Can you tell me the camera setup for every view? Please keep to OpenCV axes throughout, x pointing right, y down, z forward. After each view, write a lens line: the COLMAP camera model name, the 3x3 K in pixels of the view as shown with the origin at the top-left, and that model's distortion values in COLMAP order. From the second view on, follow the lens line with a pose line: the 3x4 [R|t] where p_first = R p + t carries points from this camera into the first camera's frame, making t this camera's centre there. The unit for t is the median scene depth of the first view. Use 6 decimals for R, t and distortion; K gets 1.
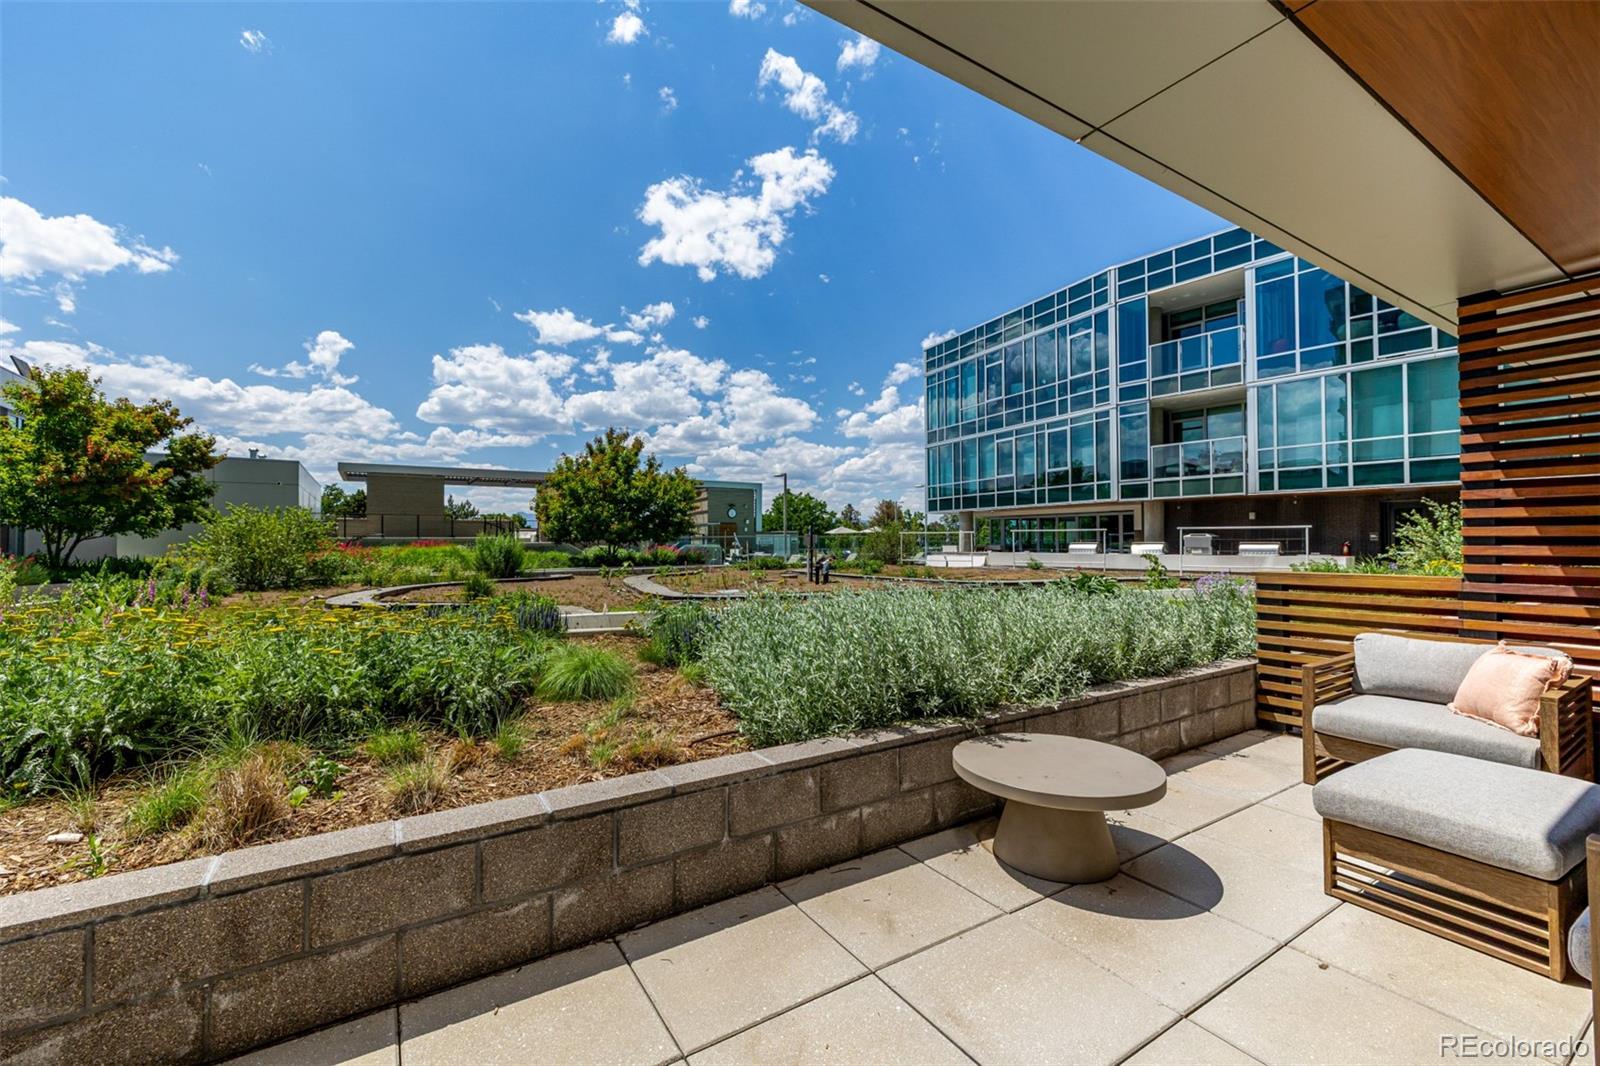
lens RADIAL K [[675.6, 0, 791.5], [0, 675.6, 524.5], [0, 0, 1]] dist [0.000703, -0.000148]
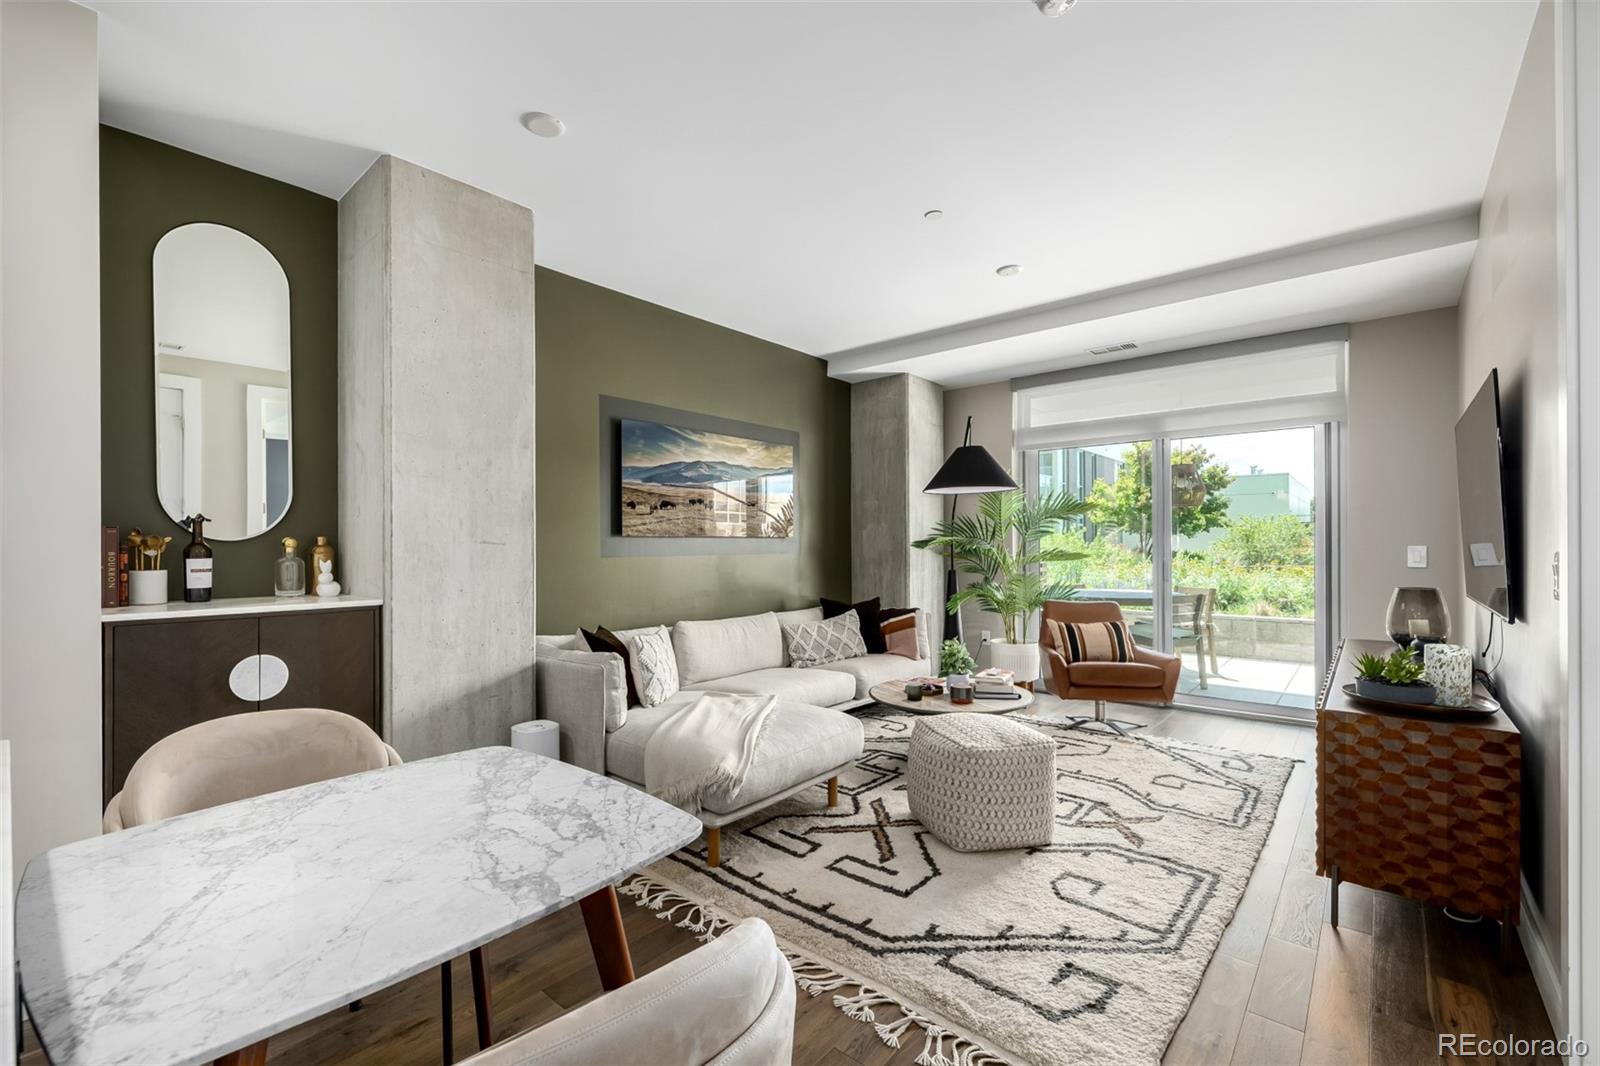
lens RADIAL K [[675.6, 0, 803.9], [0, 675.6, 543.0], [0, 0, 1]] dist [0.000703, -0.000148]
pose [[0.306763, -0.000700, -0.951786, 0.221534], [0.028517, 0.999558, 0.008456, -0.005331], [0.951359, -0.029736, 0.306648, -0.284985]]
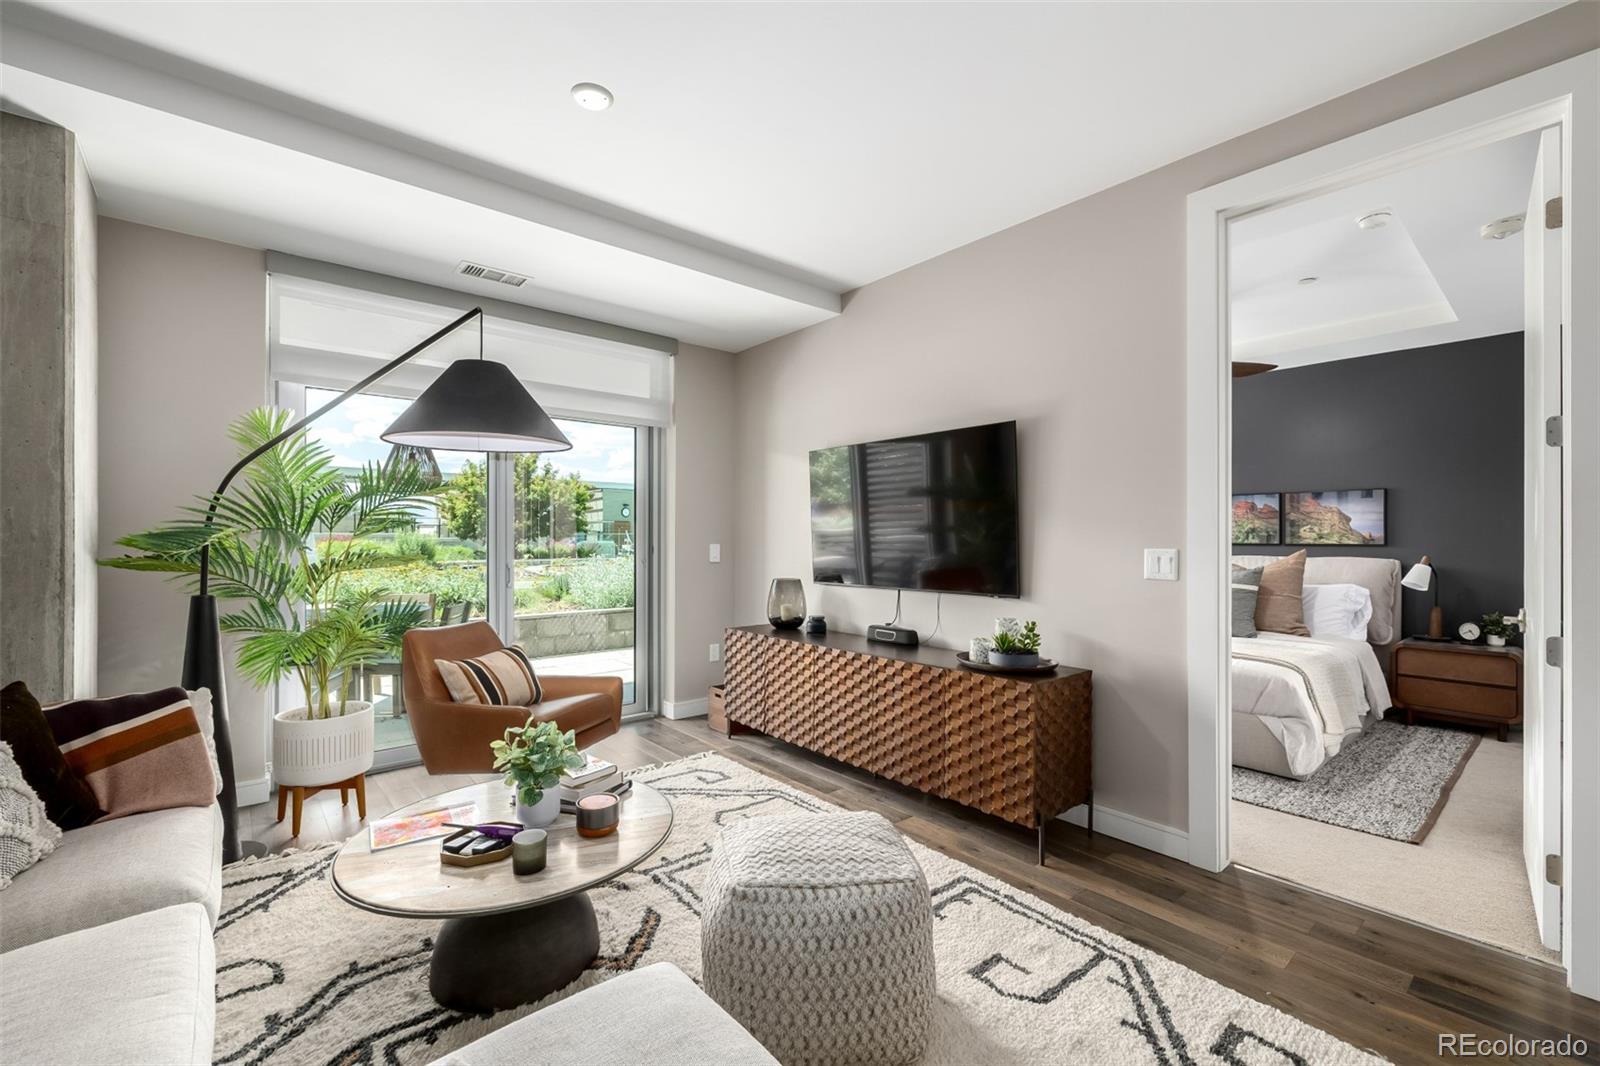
lens RADIAL K [[675.6, 0, 795.4], [0, 675.6, 538.8], [0, 0, 1]] dist [0.000703, -0.000148]
pose [[0.989440, 0.003701, 0.144893, 0.061719], [-0.007318, 0.999675, 0.024438, -0.005599], [-0.144756, -0.025240, 0.989145, -0.292566]]
